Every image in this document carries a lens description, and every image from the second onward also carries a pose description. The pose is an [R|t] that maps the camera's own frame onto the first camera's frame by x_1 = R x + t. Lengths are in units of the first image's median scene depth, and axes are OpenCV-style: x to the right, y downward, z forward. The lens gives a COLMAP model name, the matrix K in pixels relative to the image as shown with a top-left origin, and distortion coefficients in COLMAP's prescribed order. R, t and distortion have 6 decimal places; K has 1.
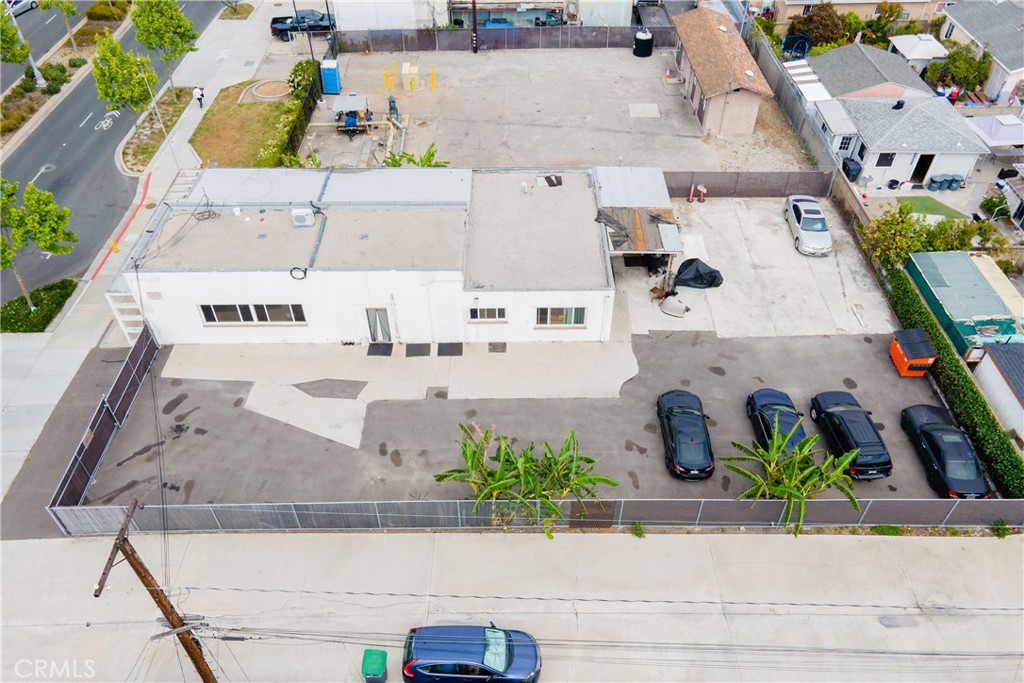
lens RADIAL K [[750.5, 0, 510.8], [0, 750.5, 340.9], [0, 0, 1]] dist [0.012178, 0.048820]
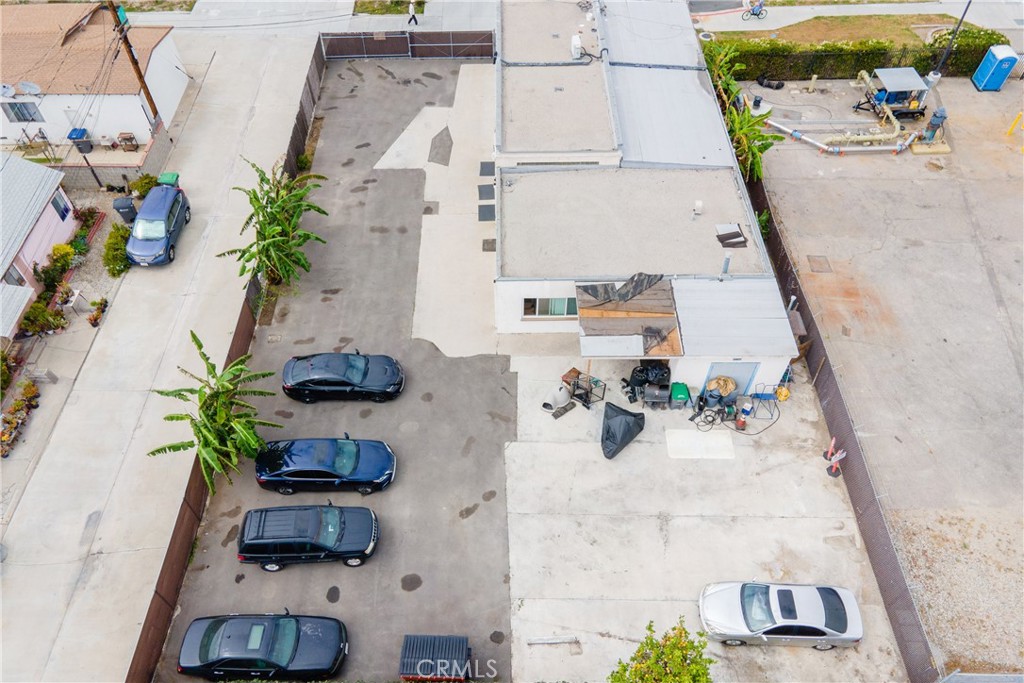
lens RADIAL K [[750.5, 0, 510.0], [0, 750.5, 341.7], [0, 0, 1]] dist [0.012178, 0.048820]
pose [[0.006656, 0.777290, -0.629107, 0.679333], [-0.684308, 0.462282, 0.563931, -0.490962], [0.729163, 0.426750, 0.534982, 0.544484]]
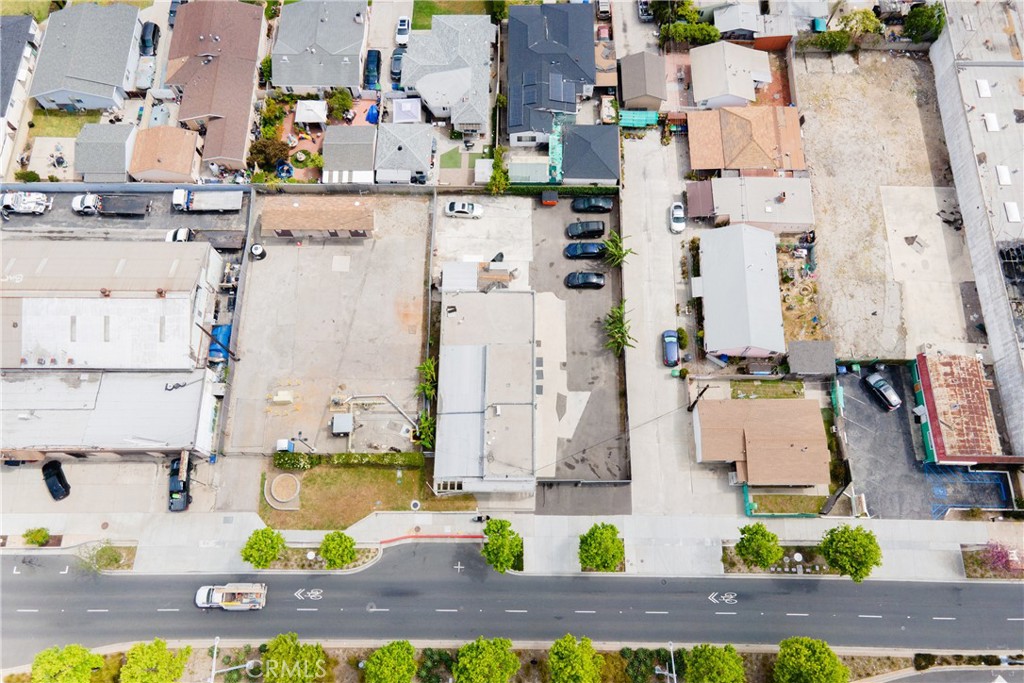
lens RADIAL K [[750.5, 0, 513.7], [0, 750.5, 346.7], [0, 0, 1]] dist [0.012178, 0.048820]
pose [[0.012456, -0.941604, 0.336491, -0.834024], [0.695023, 0.250087, 0.674092, -1.659543], [-0.718880, 0.225472, 0.657551, -0.533552]]
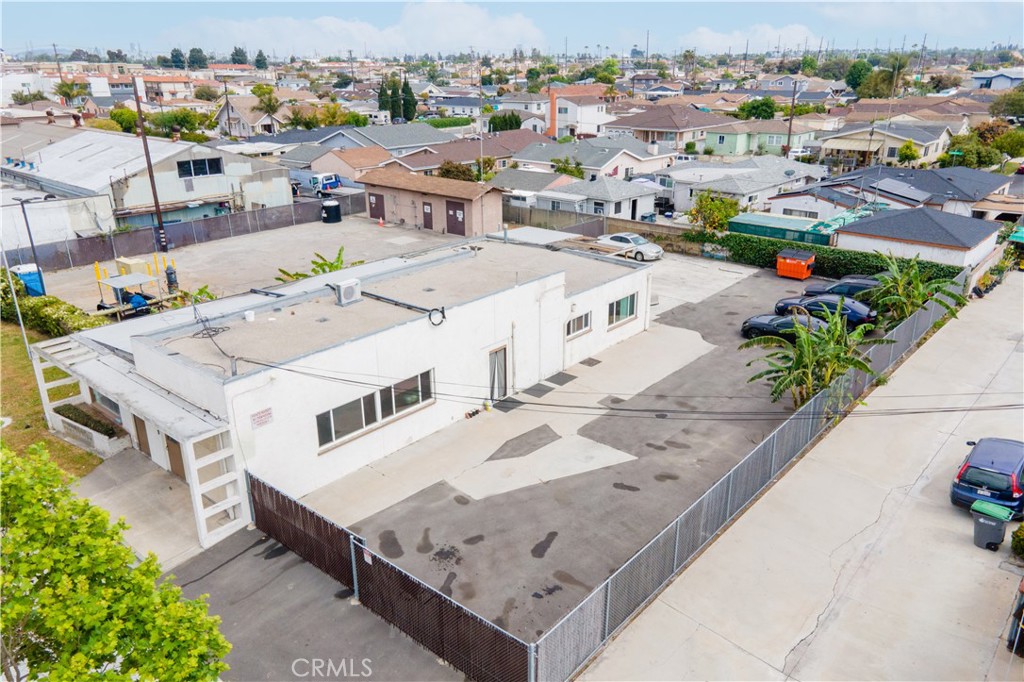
lens RADIAL K [[750.5, 0, 511.3], [0, 750.5, 342.5], [0, 0, 1]] dist [0.012178, 0.048820]
pose [[0.658267, -0.263463, 0.705175, -0.705889], [0.519286, 0.837116, -0.171985, 0.093457], [-0.545002, 0.479400, 0.687858, 0.407781]]
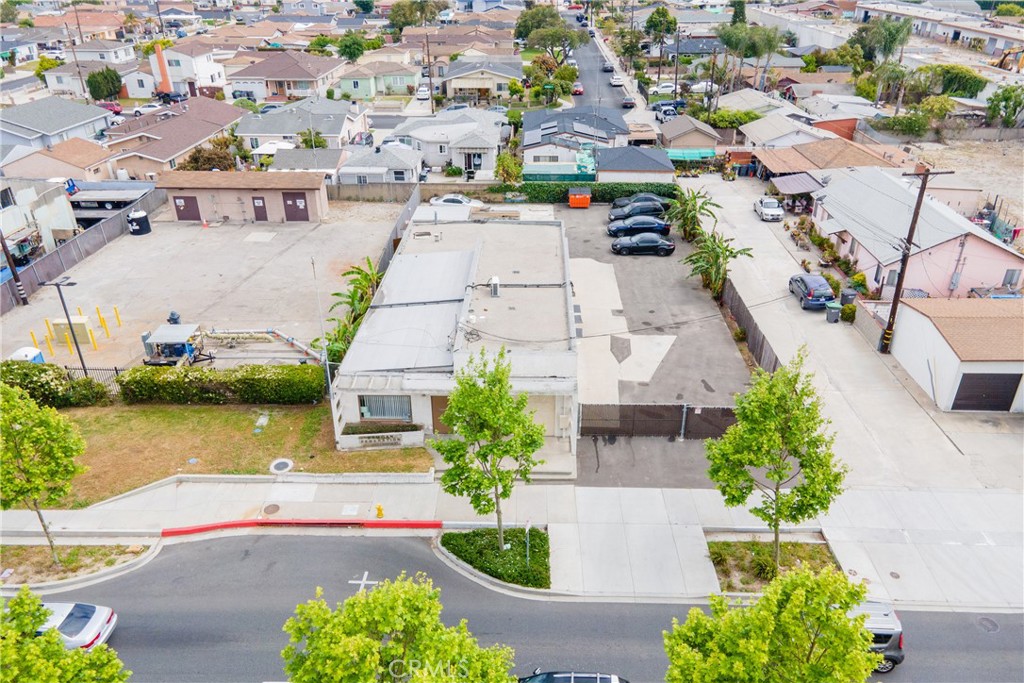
lens RADIAL K [[750.5, 0, 511.7], [0, 750.5, 348.7], [0, 0, 1]] dist [0.012178, 0.048820]
pose [[0.037181, -0.464618, 0.884730, -1.259222], [0.691404, 0.651186, 0.312916, -0.421999], [-0.721511, 0.600072, 0.345451, 0.653013]]
